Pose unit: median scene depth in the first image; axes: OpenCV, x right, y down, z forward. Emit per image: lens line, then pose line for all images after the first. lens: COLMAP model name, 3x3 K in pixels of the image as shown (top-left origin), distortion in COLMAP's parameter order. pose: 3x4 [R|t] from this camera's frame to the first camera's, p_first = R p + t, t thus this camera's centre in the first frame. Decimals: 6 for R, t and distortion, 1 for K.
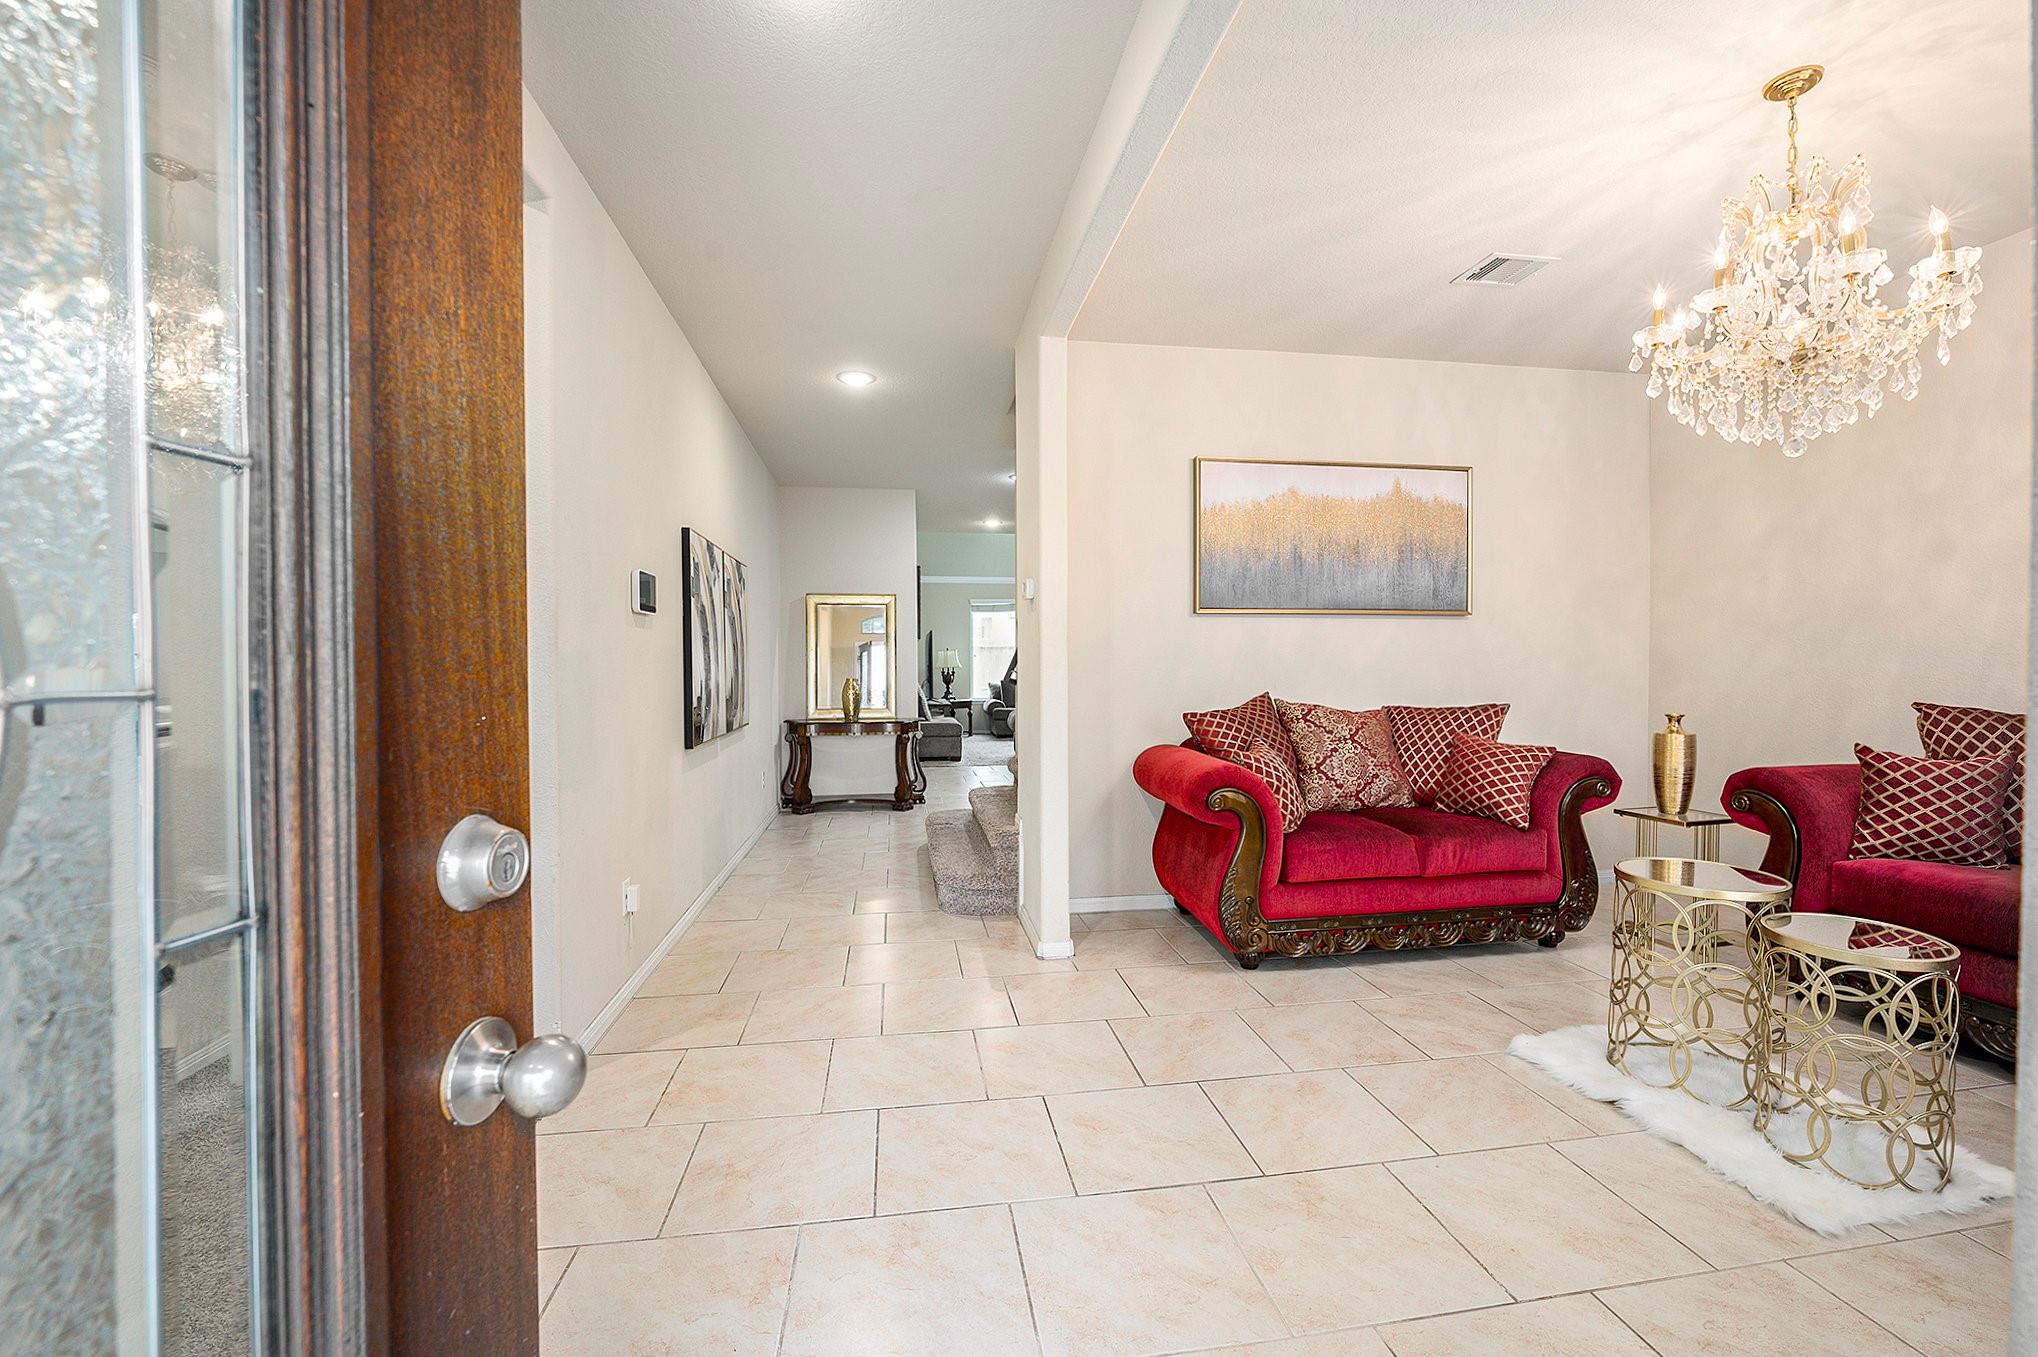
lens RADIAL K [[821.2, 0, 1013.1], [0, 821.2, 668.9], [0, 0, 1]] dist [-0.020725, -0.000621]
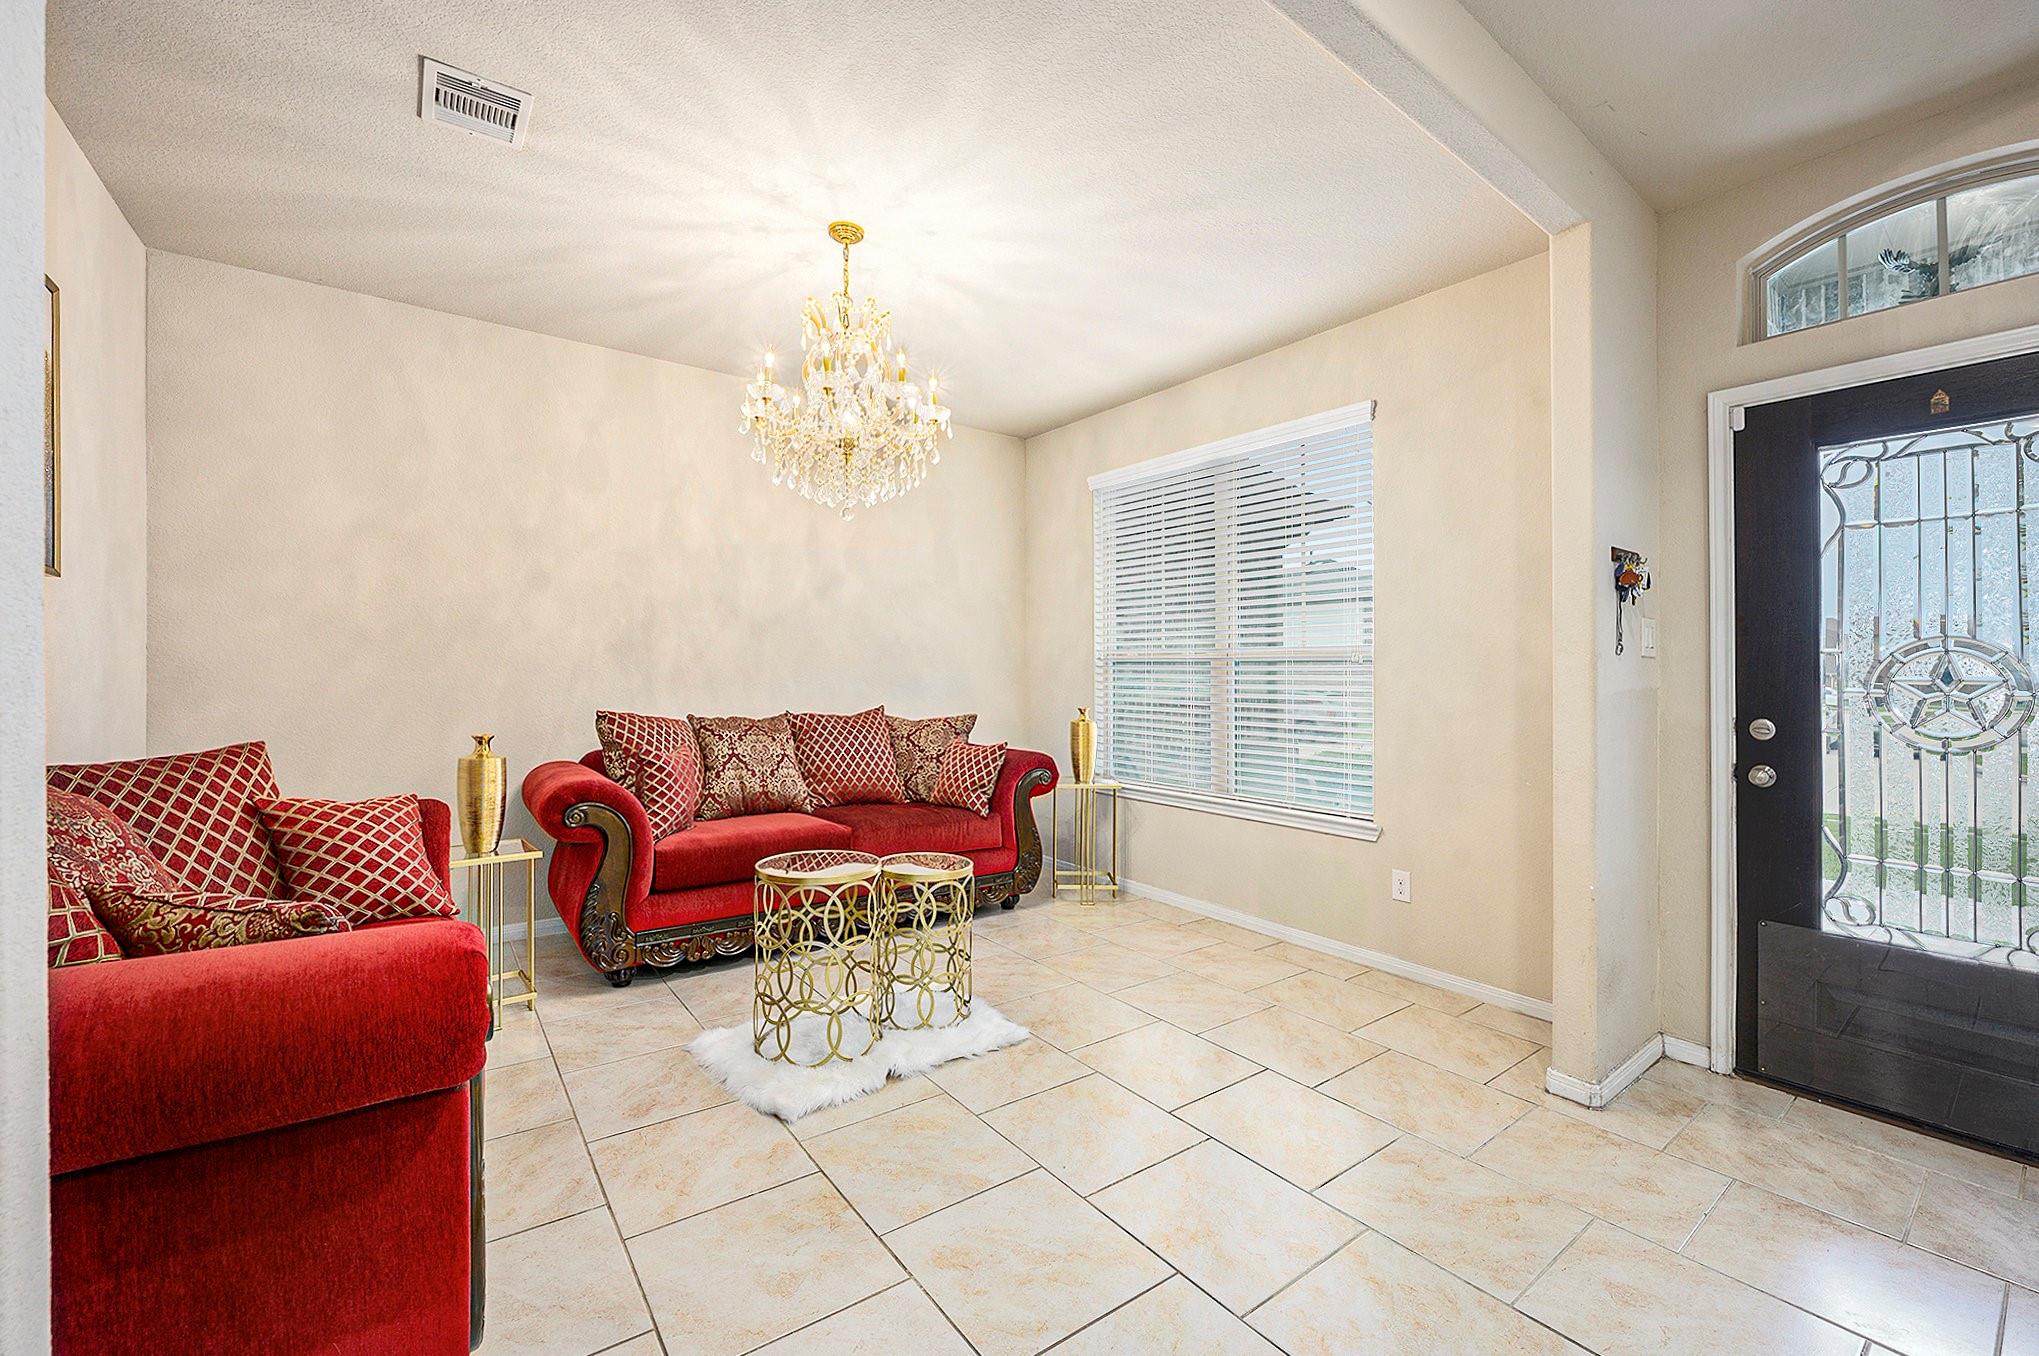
lens RADIAL K [[840.4, 0, 1027.1], [0, 840.4, 661.6], [0, 0, 1]] dist [-0.023372, -0.000650]
pose [[-0.478598, 0.020215, 0.877802, -0.287403], [0.008660, 0.999795, -0.018303, -0.000475], [-0.877992, -0.001158, -0.478675, 1.139296]]
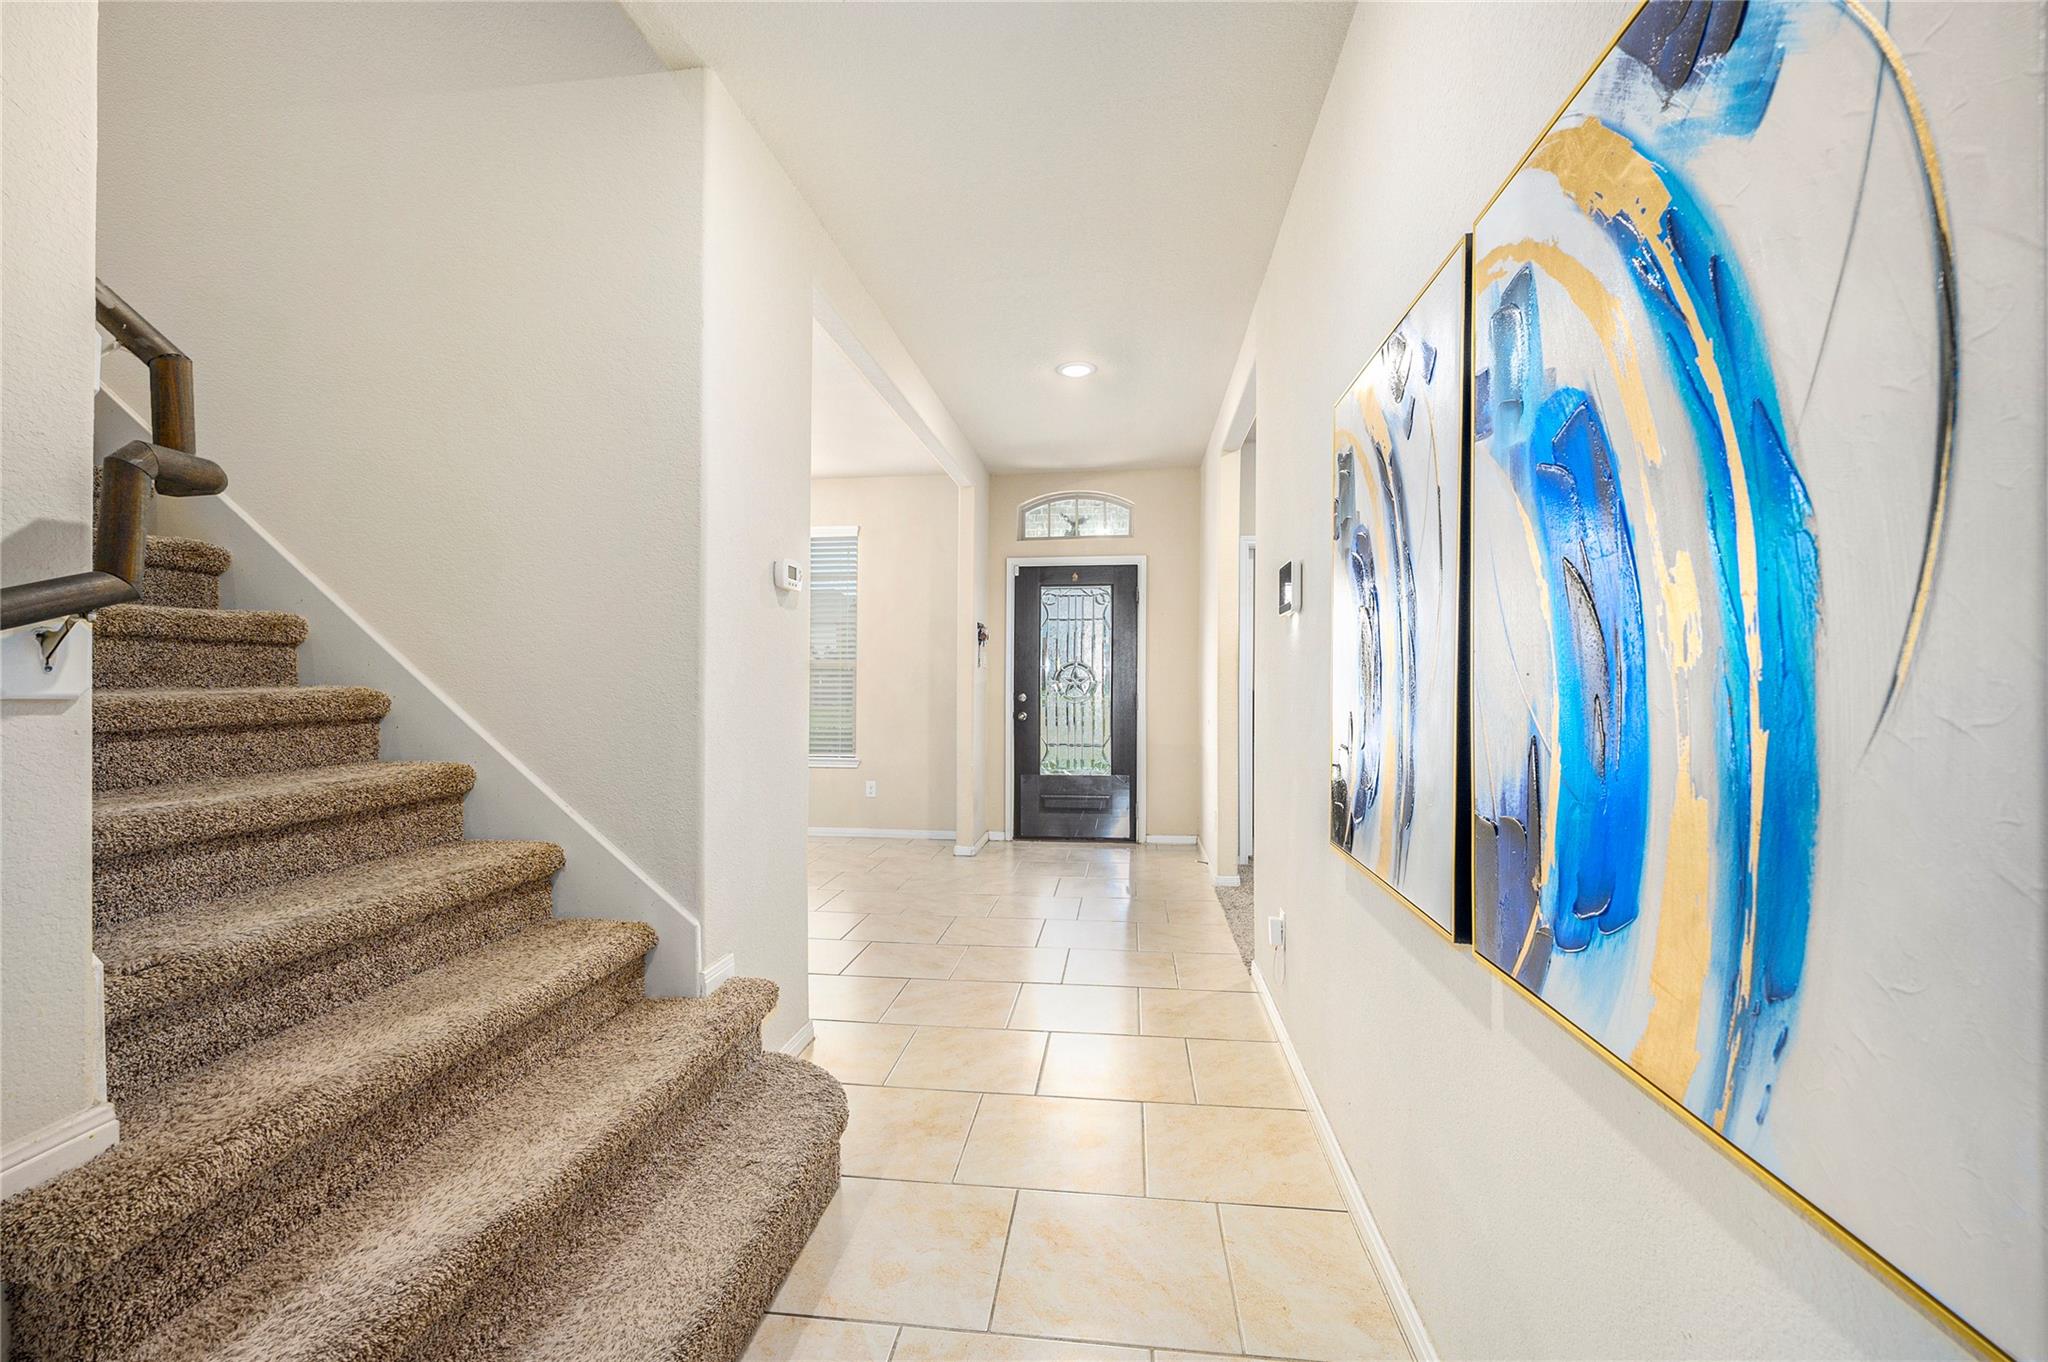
lens RADIAL K [[825.2, 0, 1018.1], [0, 825.2, 671.3], [0, 0, 1]] dist [-0.020725, -0.000621]
pose [[-0.960010, 0.009445, 0.279807, -0.514524], [0.010768, 0.999937, 0.003190, -0.015967], [-0.279759, 0.006076, -0.960051, 2.248540]]
